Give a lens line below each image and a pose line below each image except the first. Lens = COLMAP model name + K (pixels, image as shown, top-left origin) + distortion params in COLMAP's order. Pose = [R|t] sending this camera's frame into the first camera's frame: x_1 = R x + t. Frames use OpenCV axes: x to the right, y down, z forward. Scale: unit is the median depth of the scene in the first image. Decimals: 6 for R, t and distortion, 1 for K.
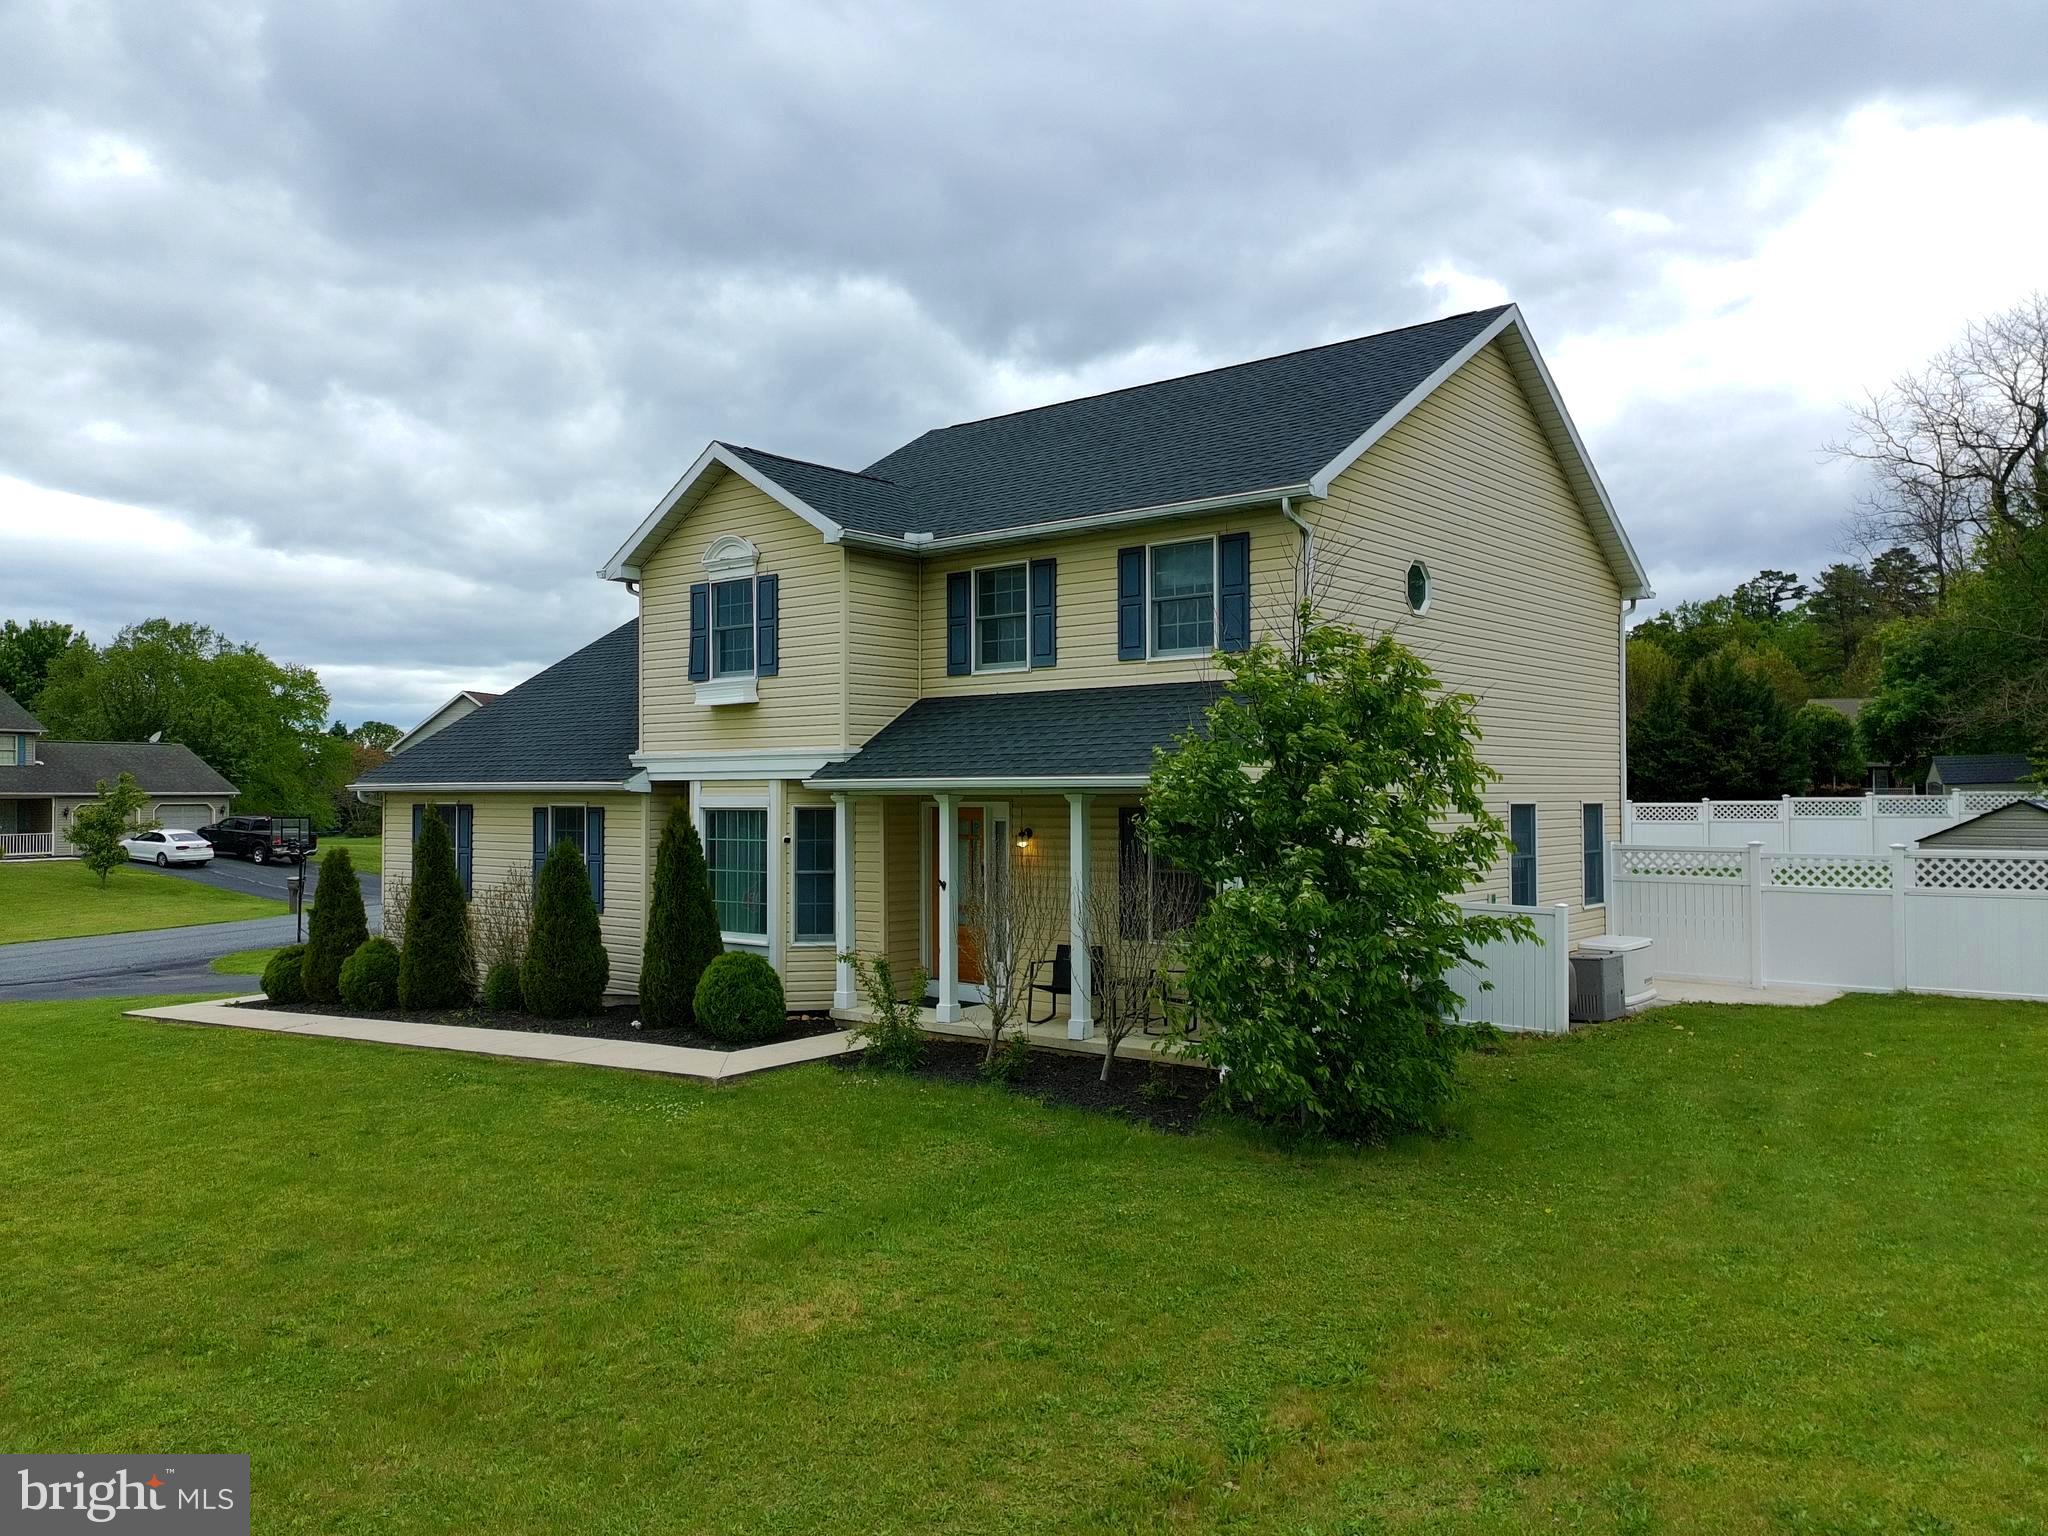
lens RADIAL K [[1536.5, 0, 1013.8], [0, 1536.5, 764.6], [0, 0, 1]] dist [0.030705, -0.016573]
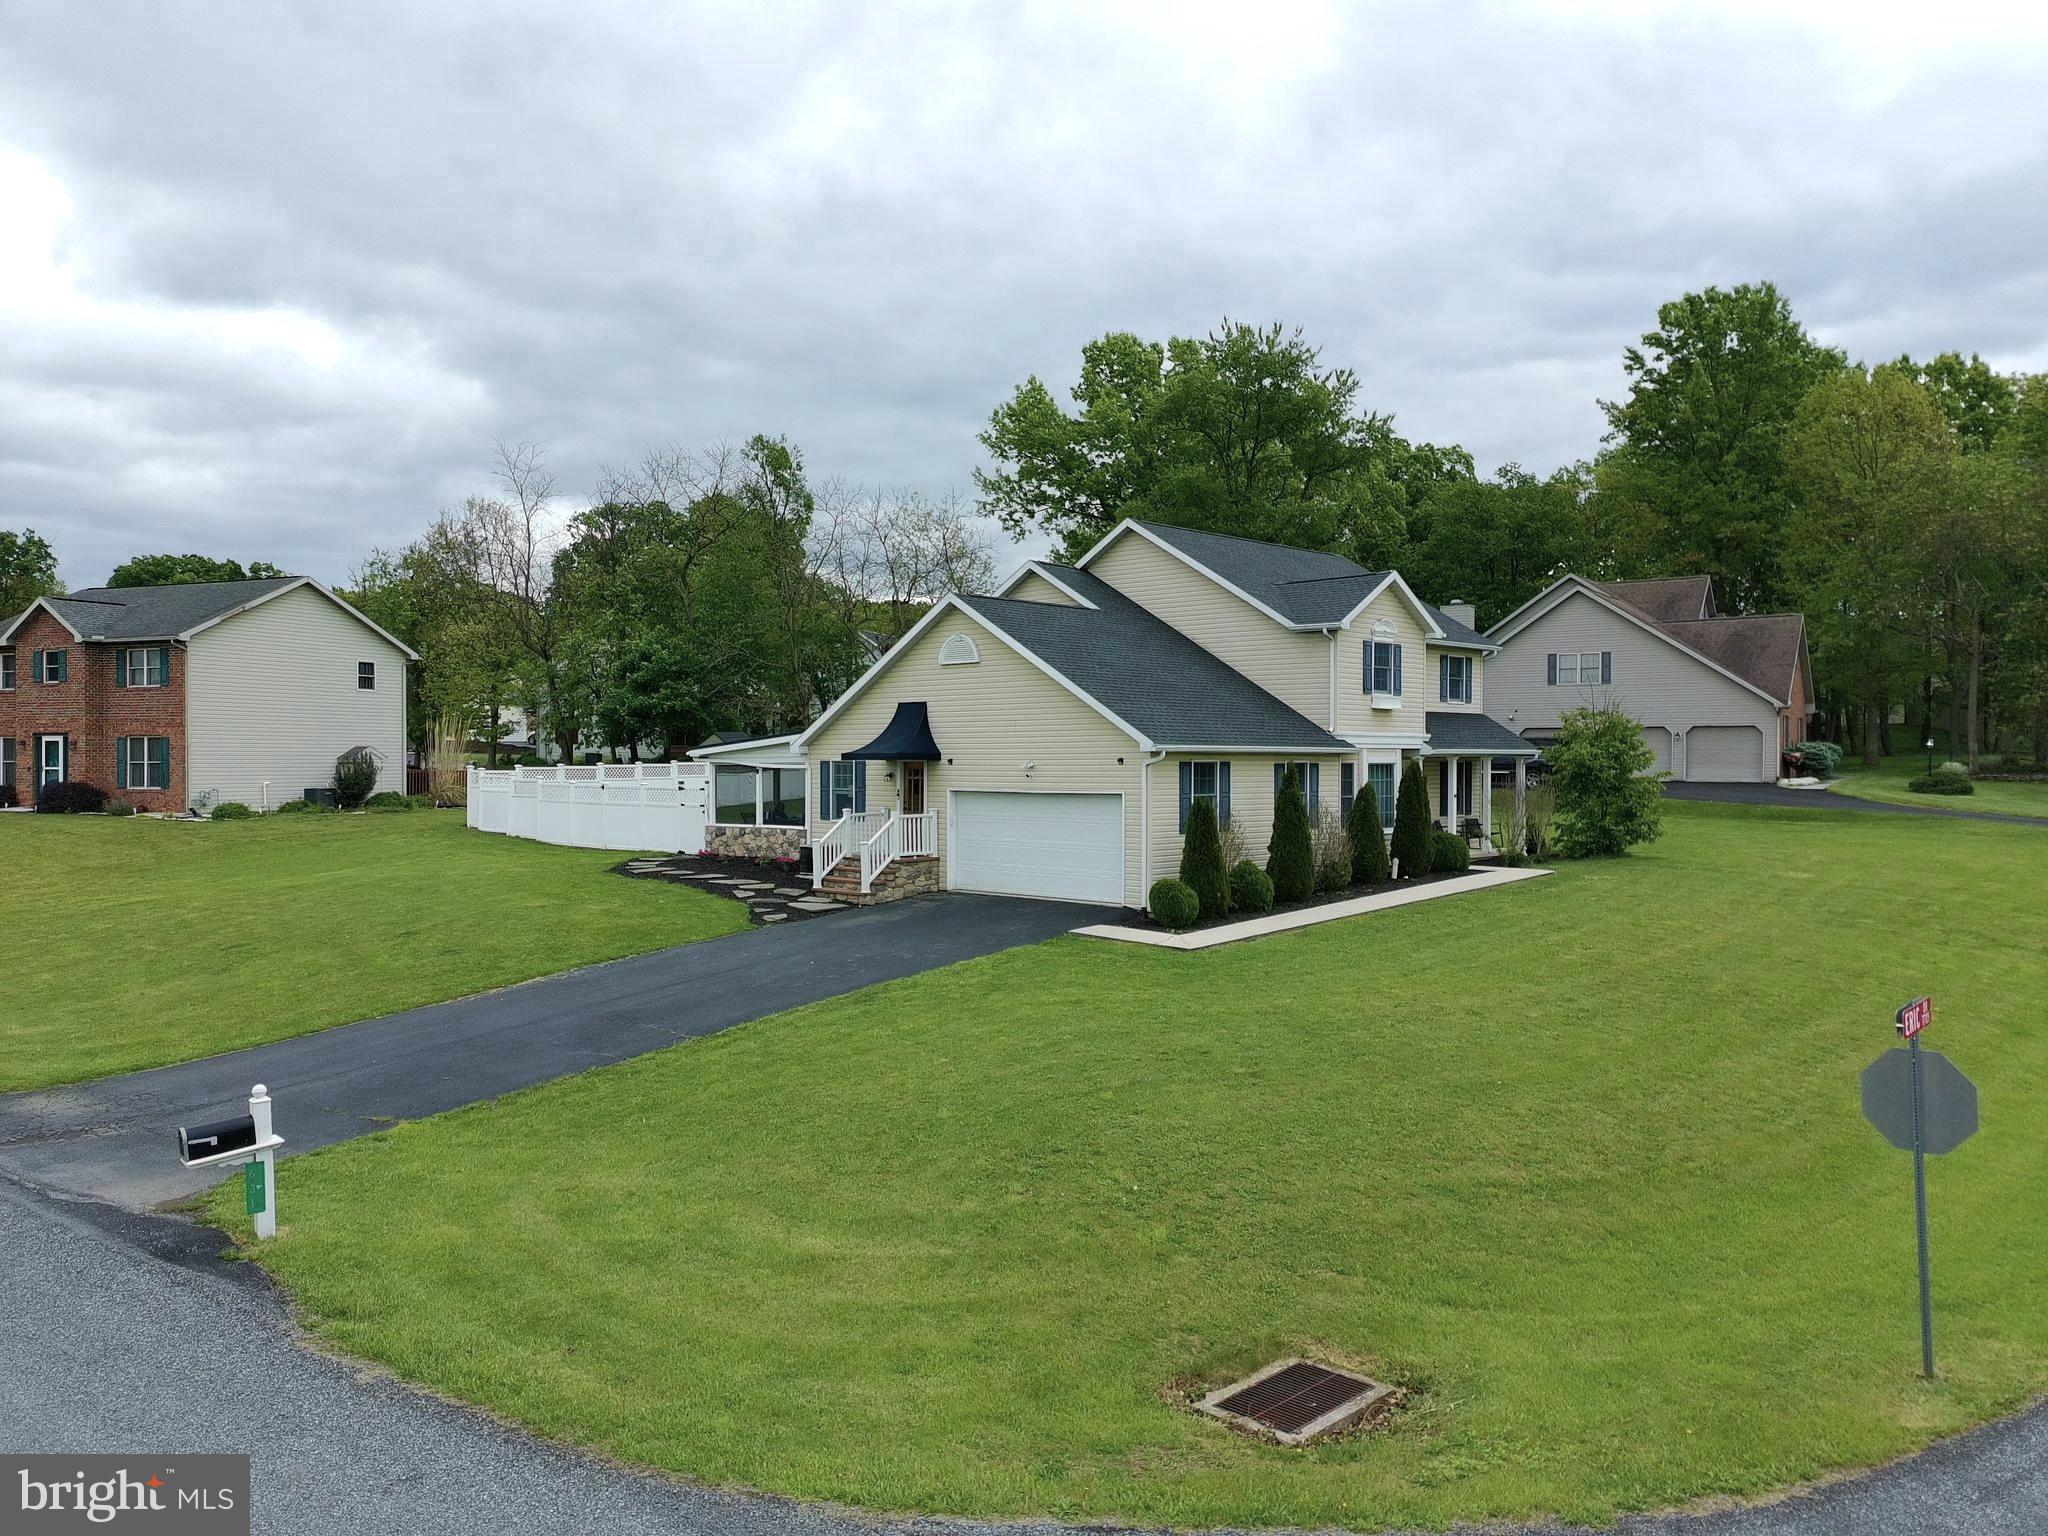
lens RADIAL K [[1536.5, 0, 1021.1], [0, 1536.5, 761.8], [0, 0, 1]] dist [0.030705, -0.016573]
pose [[0.070093, -0.001489, 0.997539, -2.142535], [-0.023214, 0.999726, 0.003123, 0.031610], [-0.997270, -0.023376, 0.070039, 1.334054]]
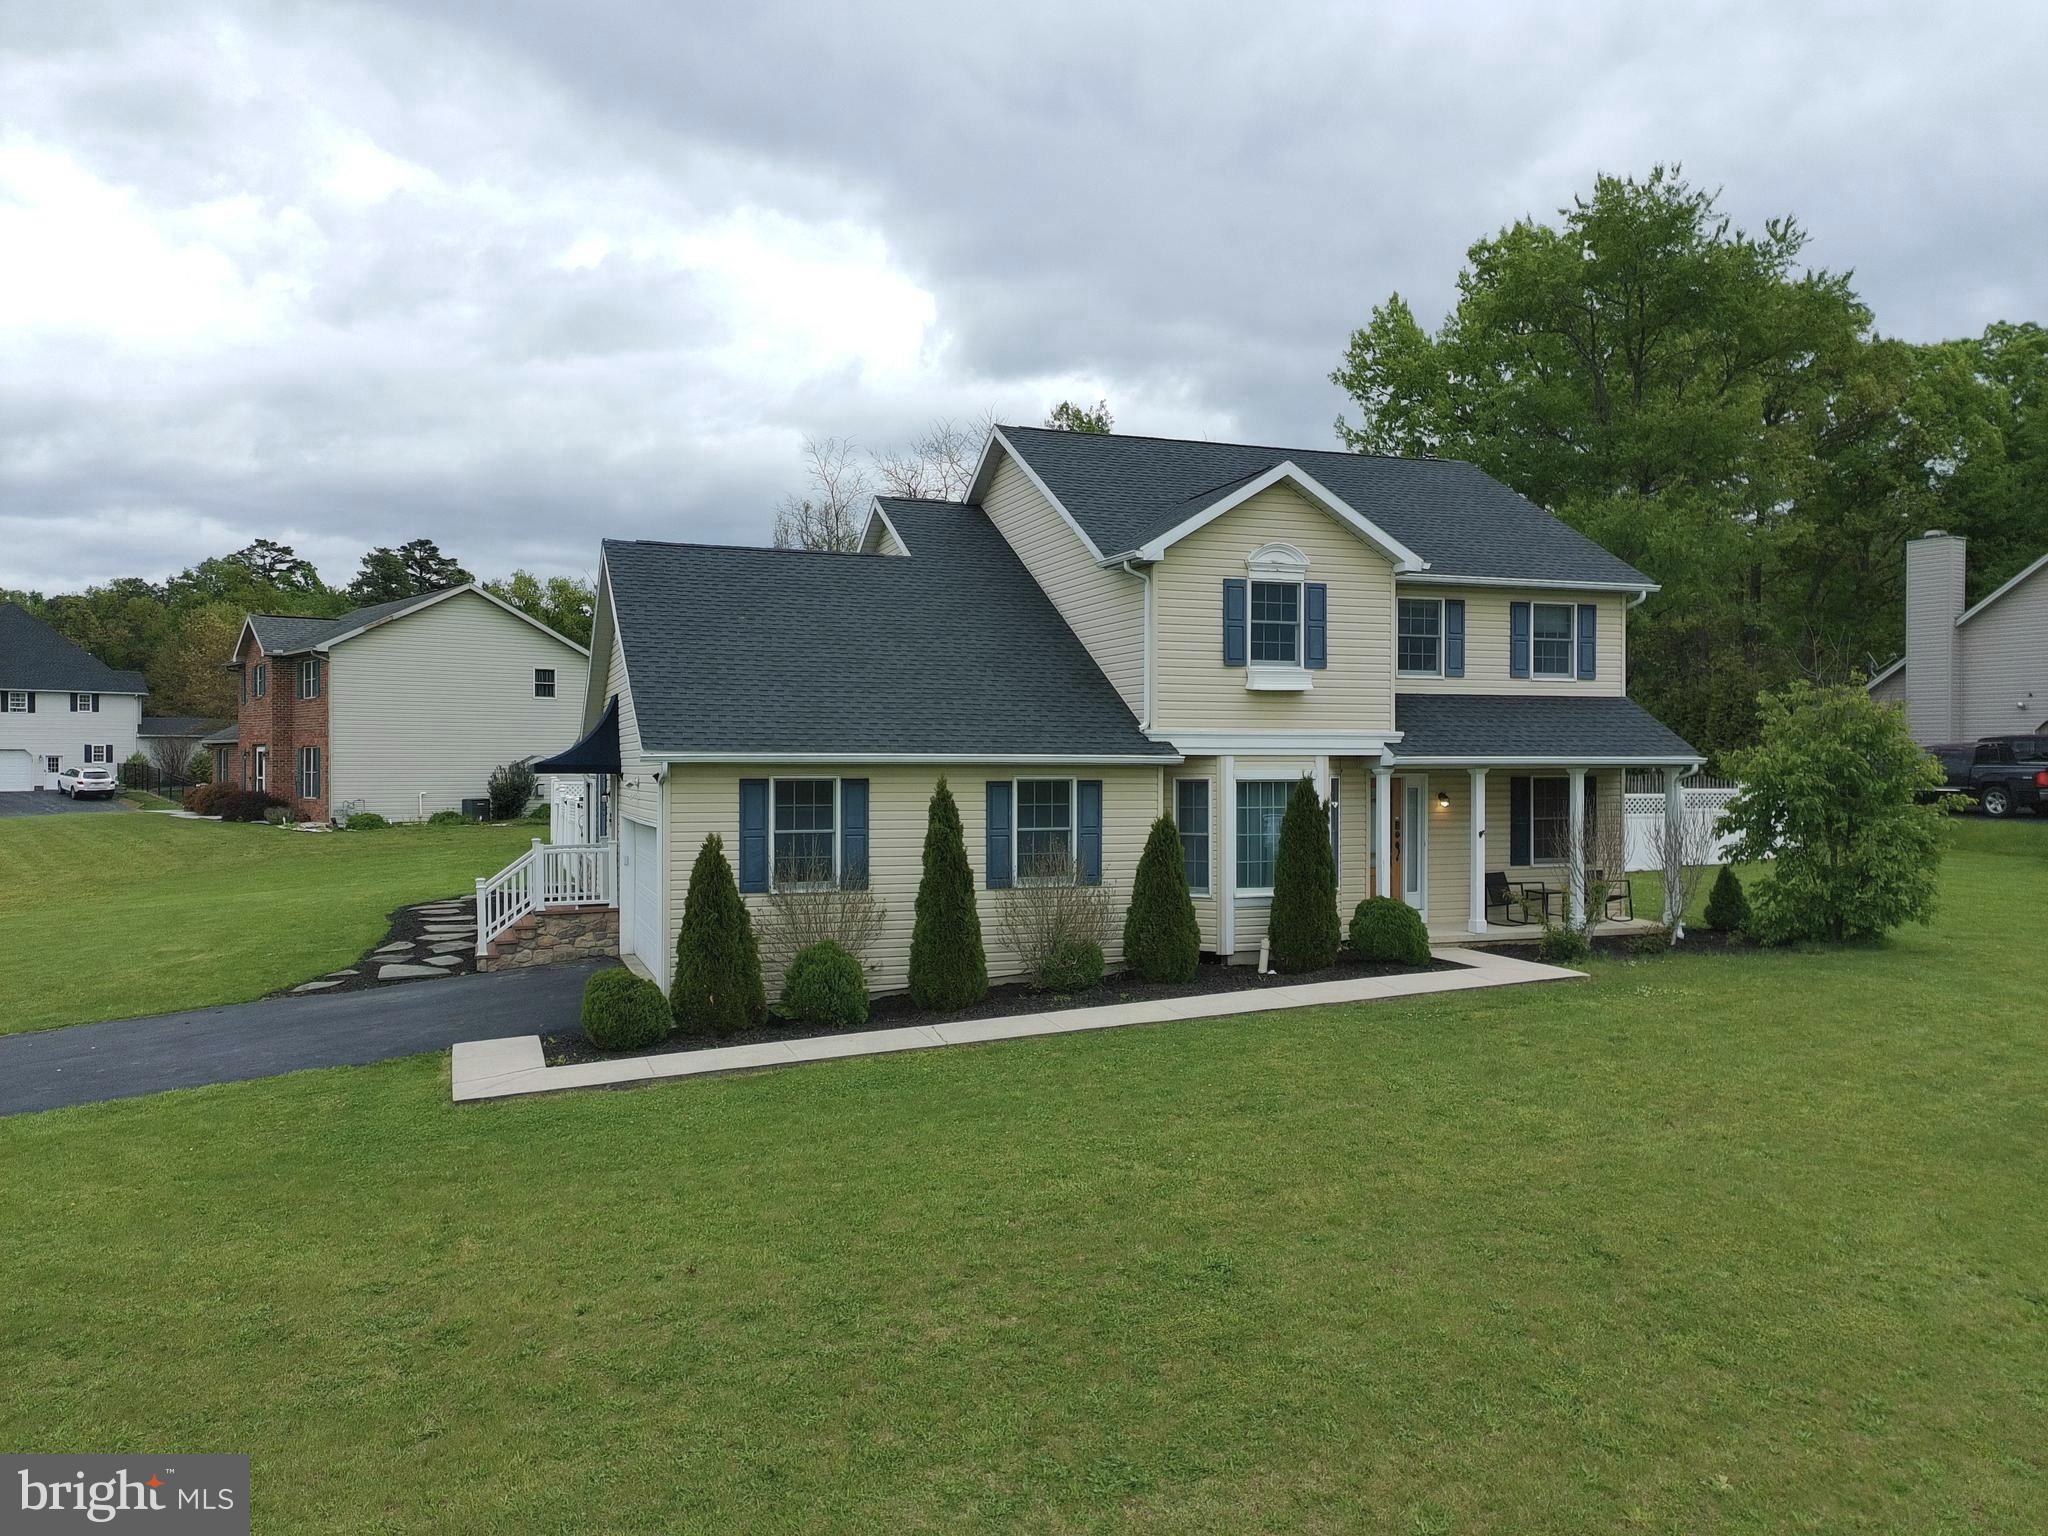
lens RADIAL K [[1536.5, 0, 1014.3], [0, 1536.5, 763.6], [0, 0, 1]] dist [0.030705, -0.016573]
pose [[0.503810, 0.001323, 0.863813, -1.298611], [-0.019673, 0.999757, 0.009943, 0.008700], [-0.863590, -0.022003, 0.503714, 0.599193]]
